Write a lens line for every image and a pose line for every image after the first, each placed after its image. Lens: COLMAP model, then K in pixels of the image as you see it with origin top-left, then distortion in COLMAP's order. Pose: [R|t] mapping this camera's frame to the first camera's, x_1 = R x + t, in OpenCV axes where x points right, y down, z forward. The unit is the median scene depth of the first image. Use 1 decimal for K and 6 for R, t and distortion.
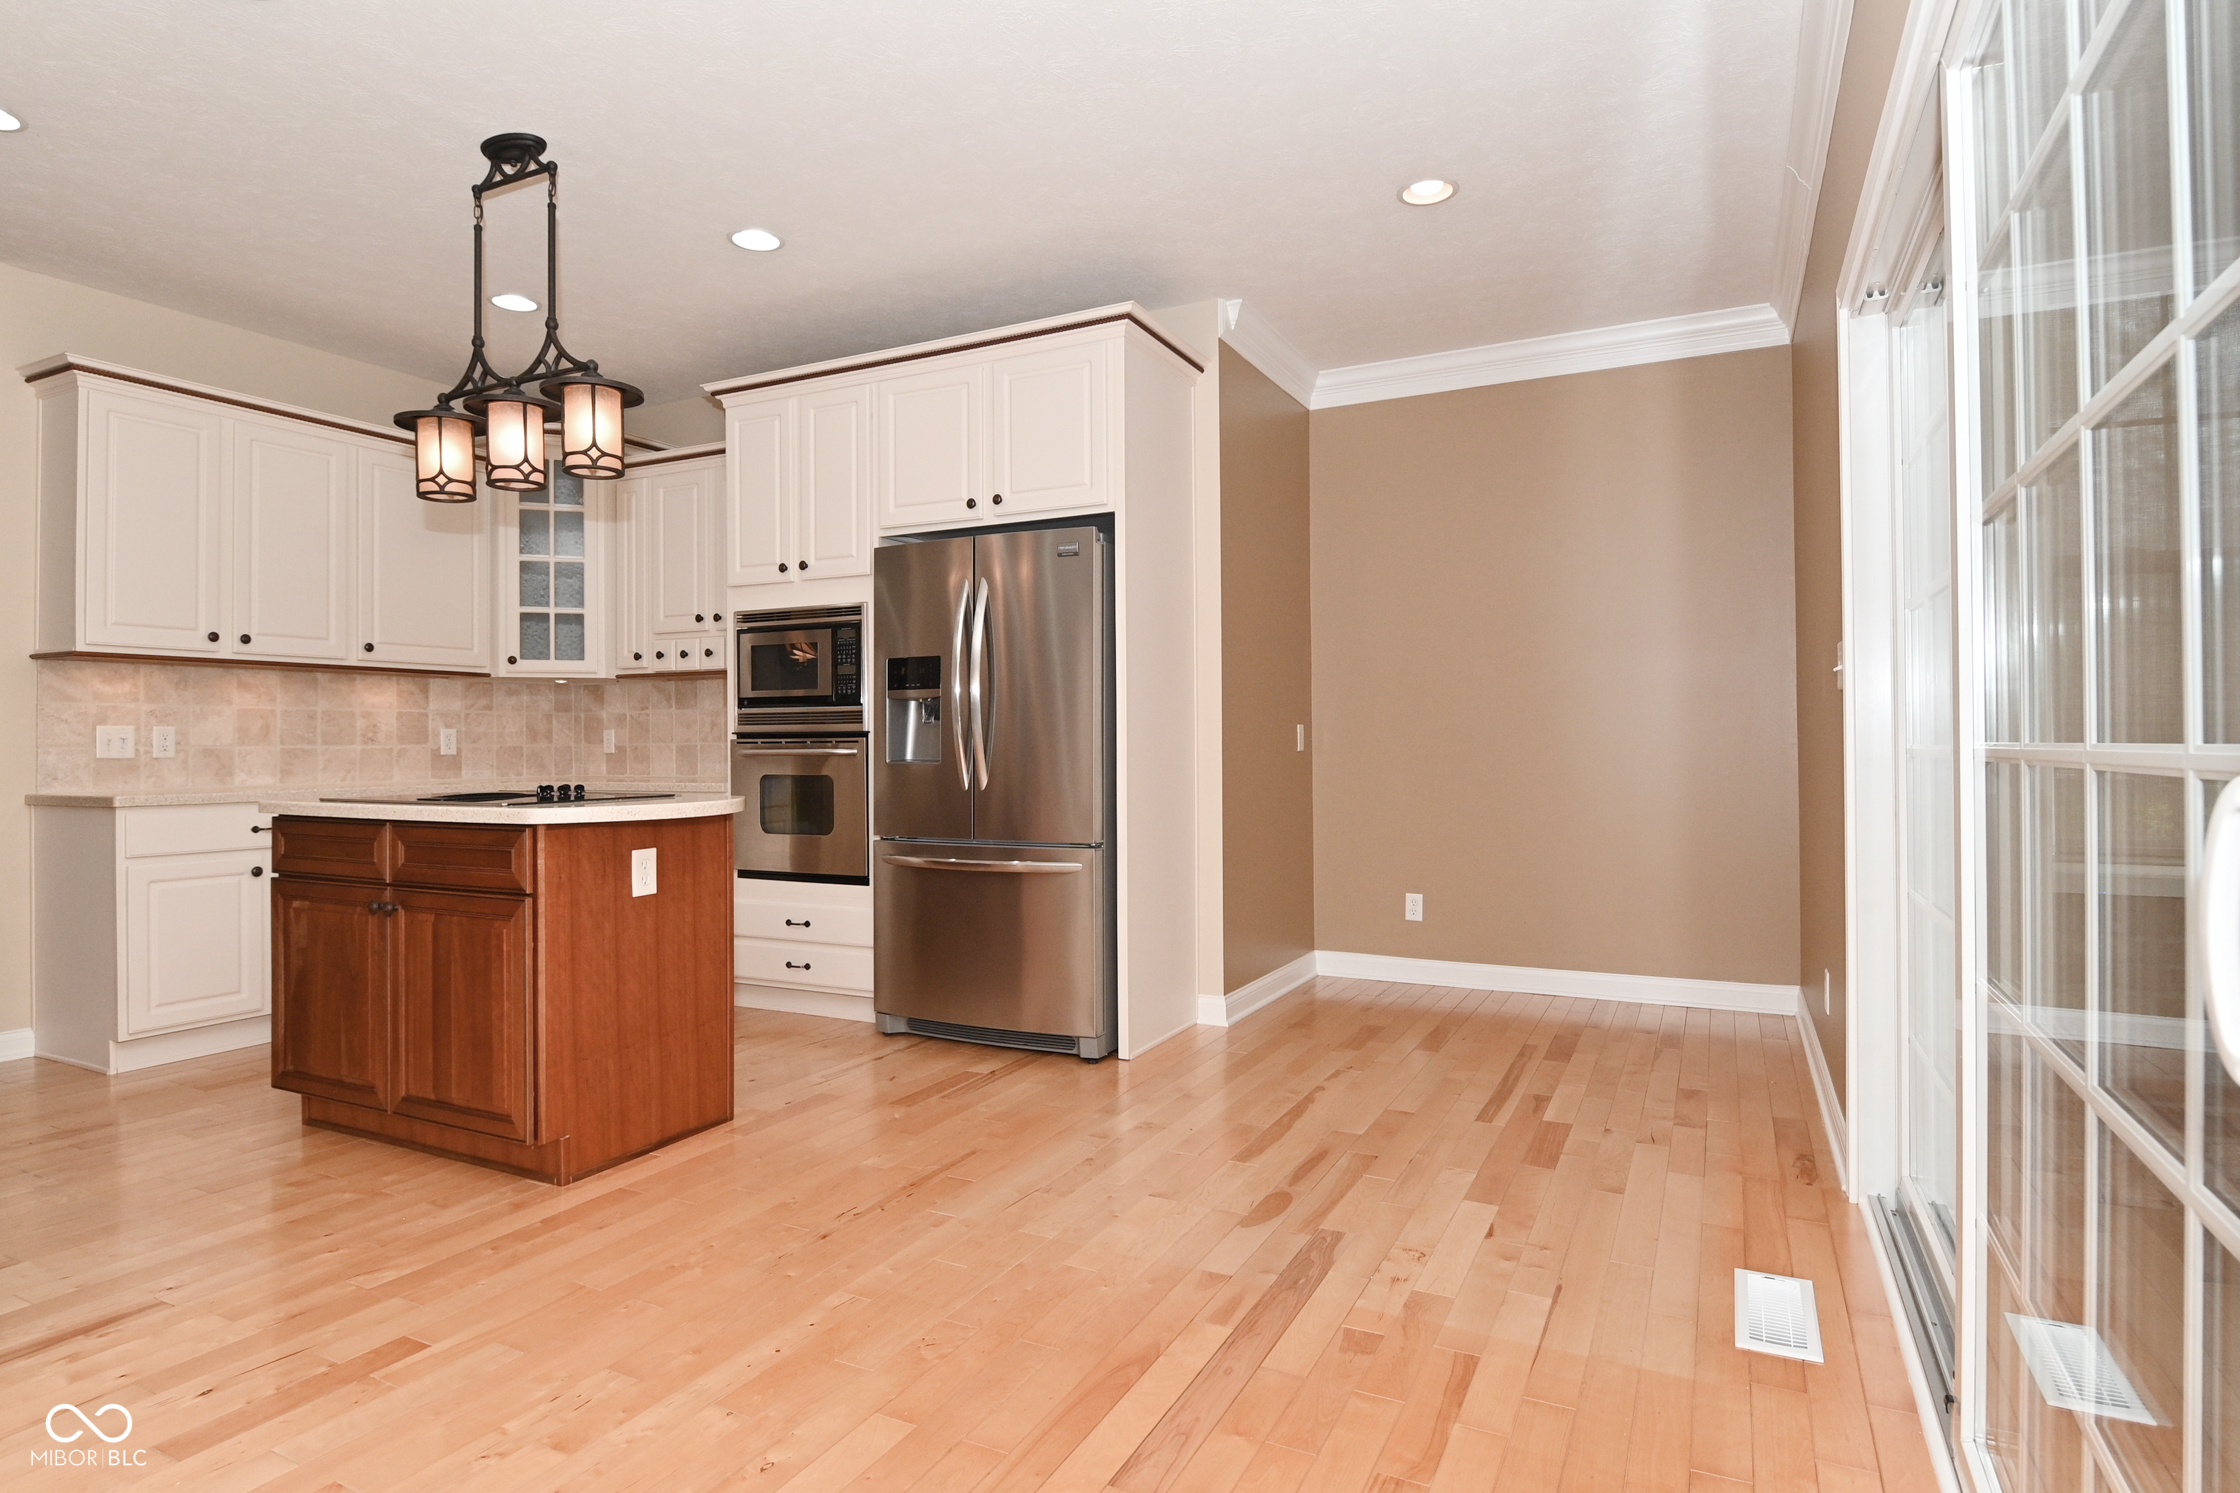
lens RADIAL K [[1187.5, 0, 1124.3], [0, 1187.5, 737.4], [0, 0, 1]] dist [0.028670, -0.034292]
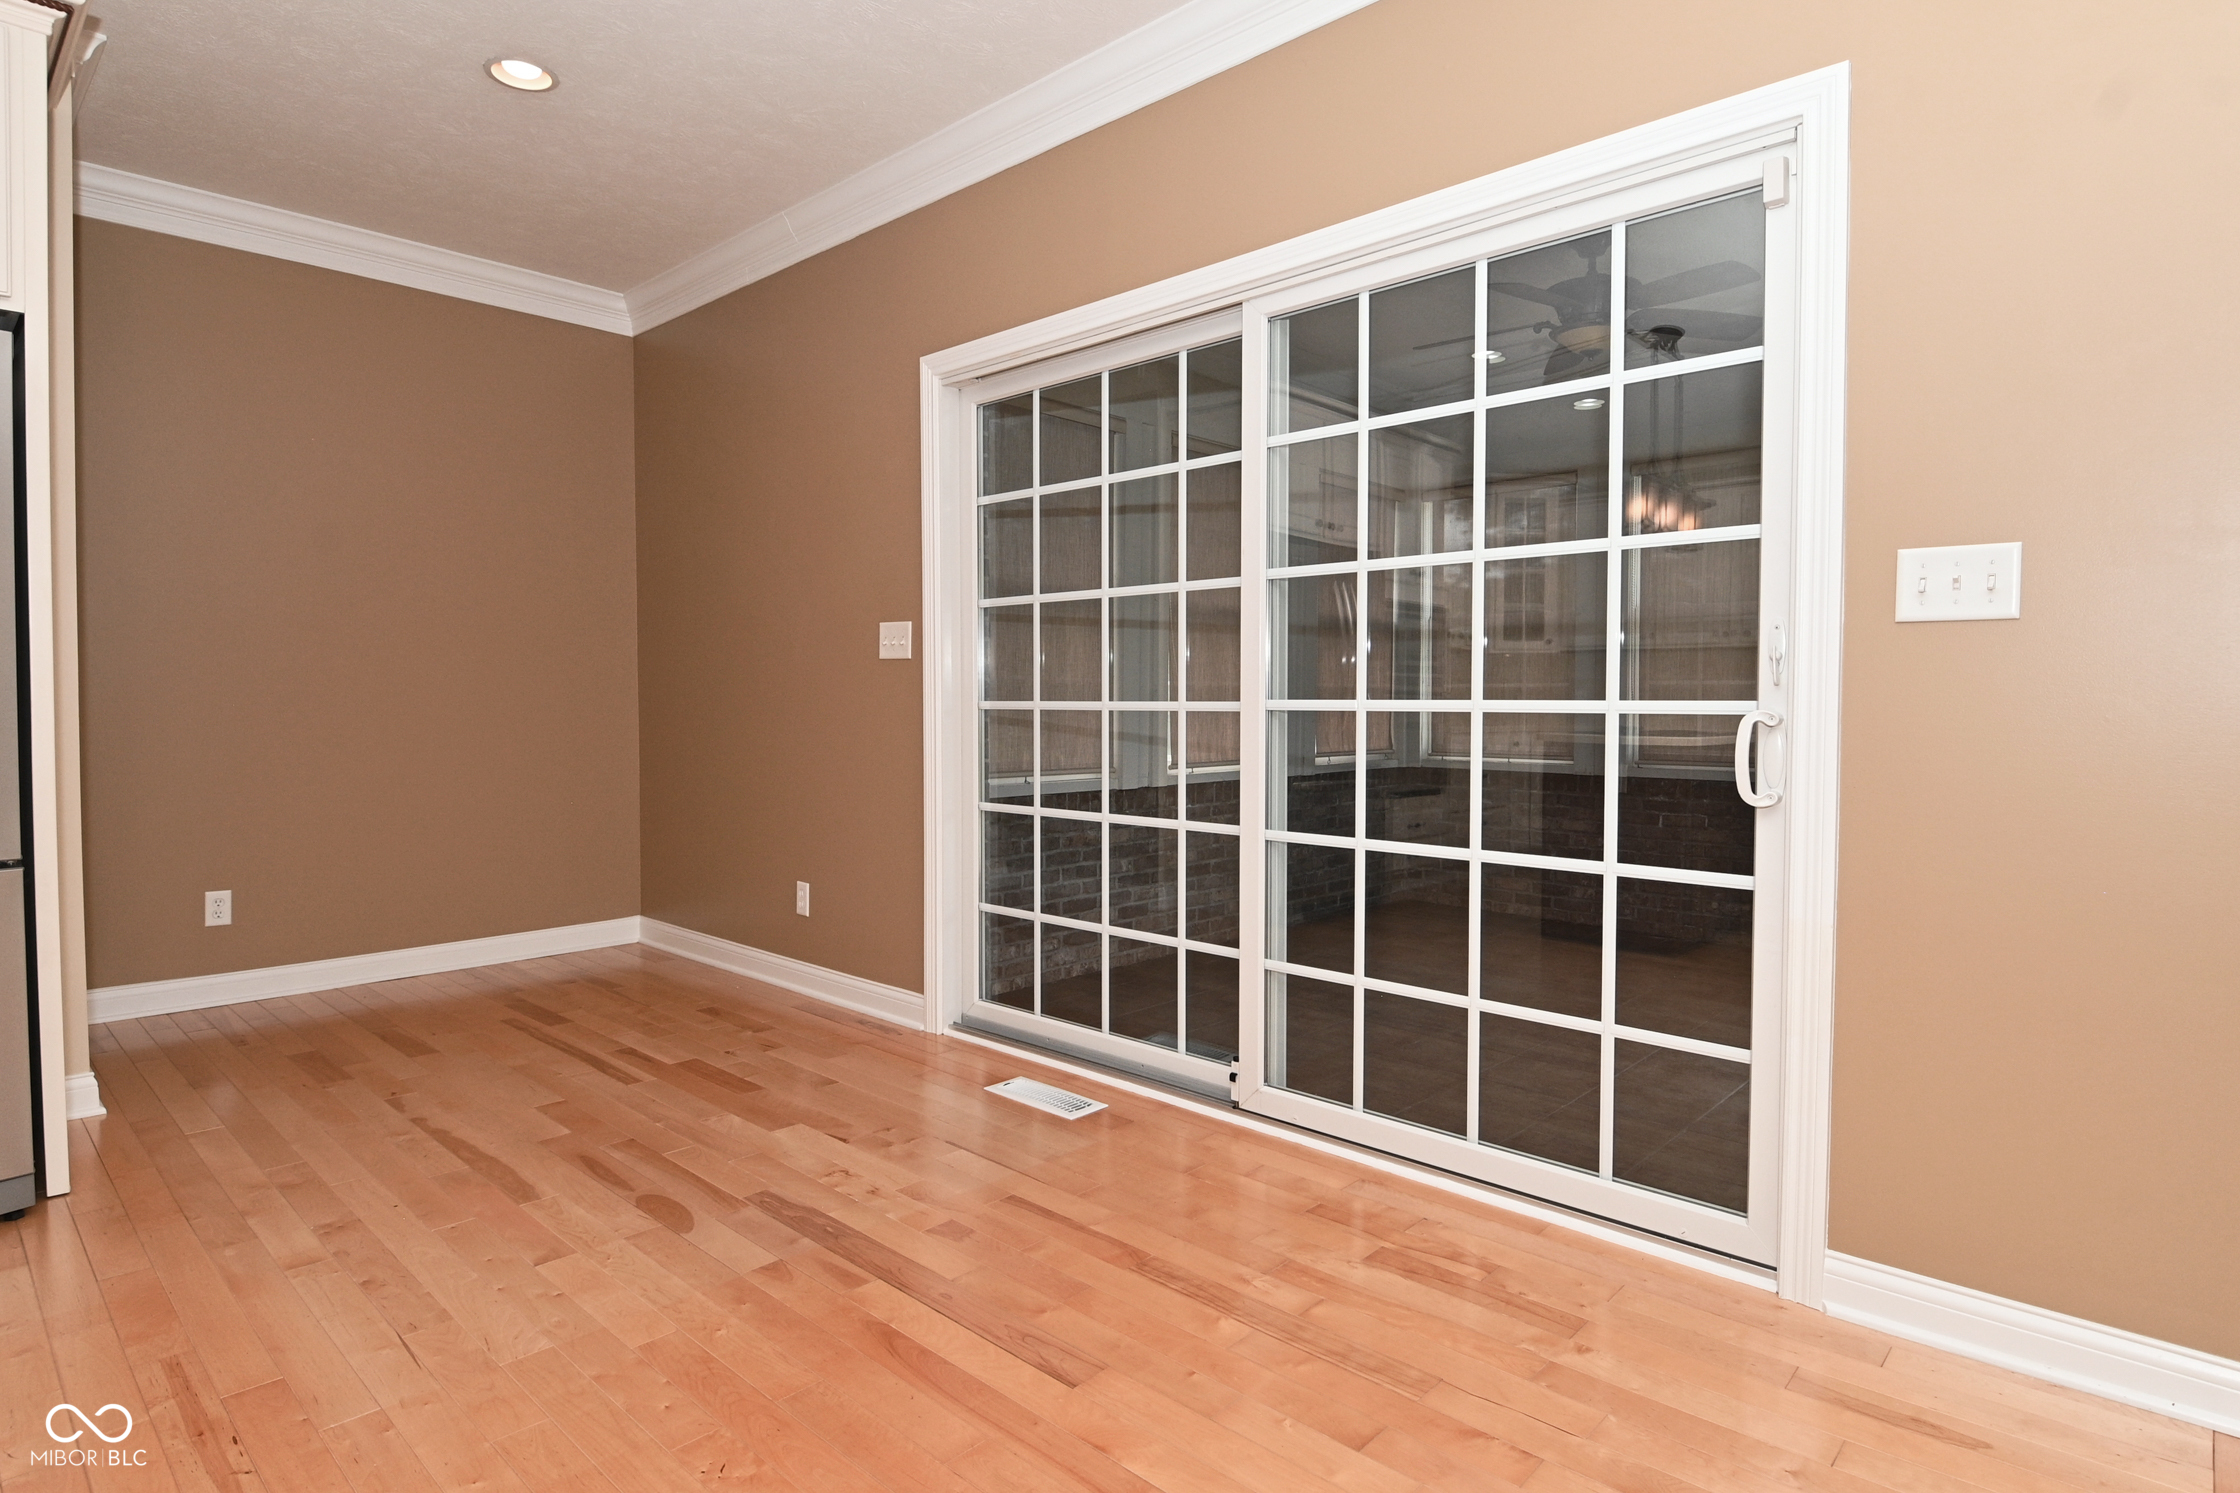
lens RADIAL K [[1187.5, 0, 1124.3], [0, 1187.5, 737.4], [0, 0, 1]] dist [0.028670, -0.034292]
pose [[0.277926, -0.022766, 0.960333, -0.596652], [-0.010029, 0.999596, 0.026599, 0.009857], [-0.960550, -0.017024, 0.277586, 0.396419]]
